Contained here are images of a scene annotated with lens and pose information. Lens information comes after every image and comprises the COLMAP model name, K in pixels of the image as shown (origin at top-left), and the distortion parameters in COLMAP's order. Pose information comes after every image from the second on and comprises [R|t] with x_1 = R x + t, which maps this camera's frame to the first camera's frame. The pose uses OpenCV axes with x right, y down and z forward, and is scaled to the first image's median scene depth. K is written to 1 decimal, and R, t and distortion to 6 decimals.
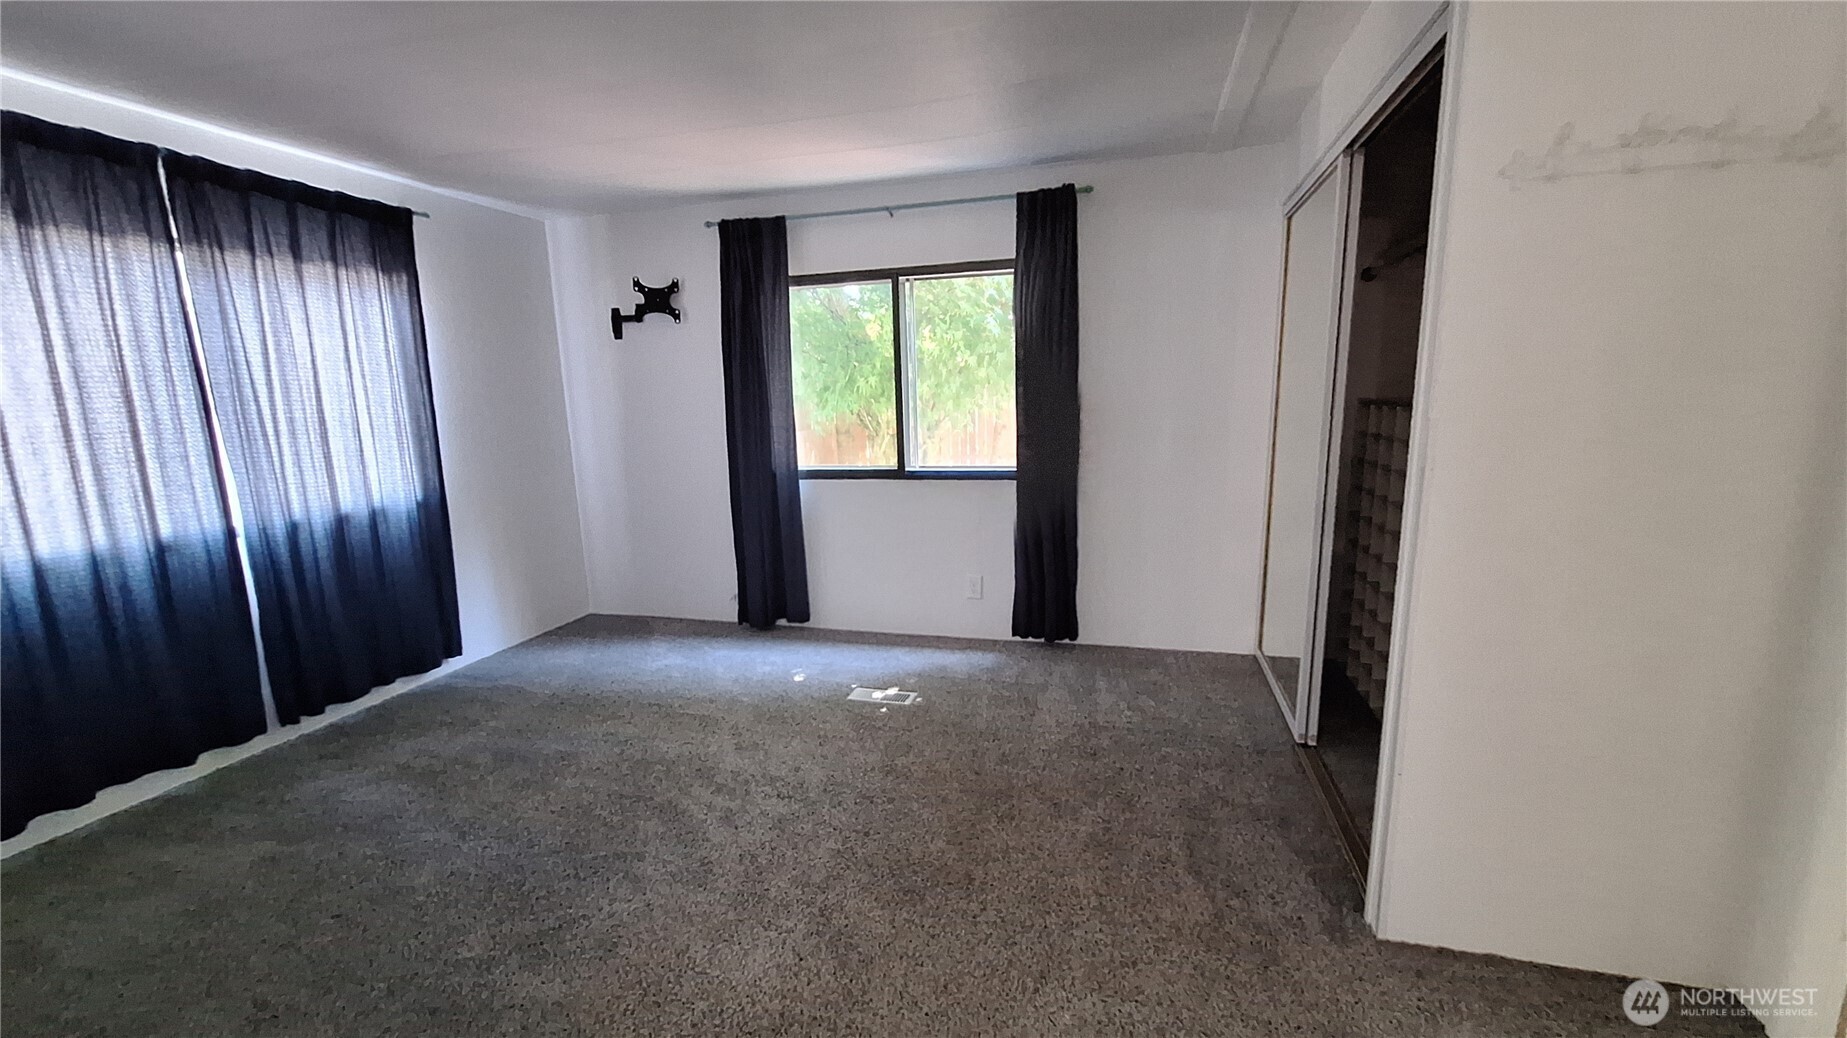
lens RADIAL K [[729.0, 0, 929.8], [0, 729.0, 525.8], [0, 0, 1]] dist [-0.000742, 0.002651]
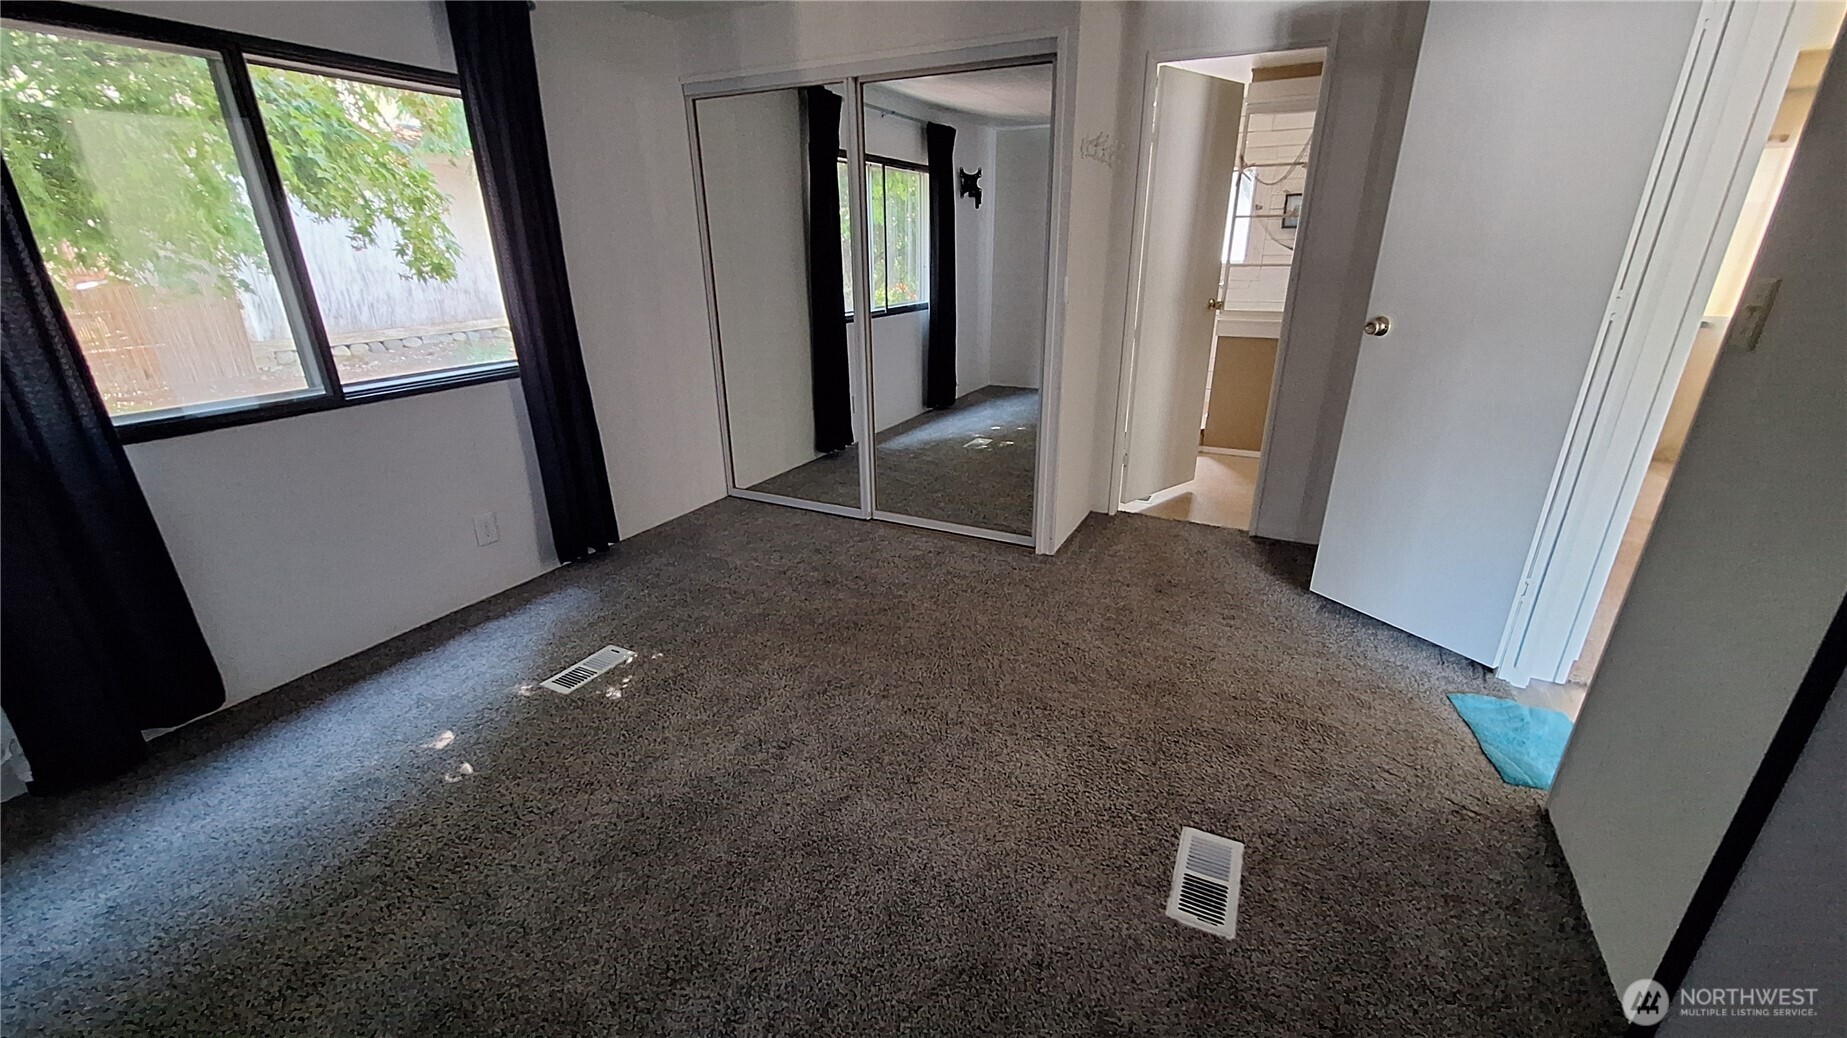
lens RADIAL K [[729.0, 0, 929.8], [0, 729.0, 525.8], [0, 0, 1]] dist [-0.000742, 0.002651]
pose [[0.221765, -0.339903, 0.913940, -0.575026], [0.163214, 0.936994, 0.308874, -0.086313], [-0.961344, 0.080671, 0.263269, 0.371173]]
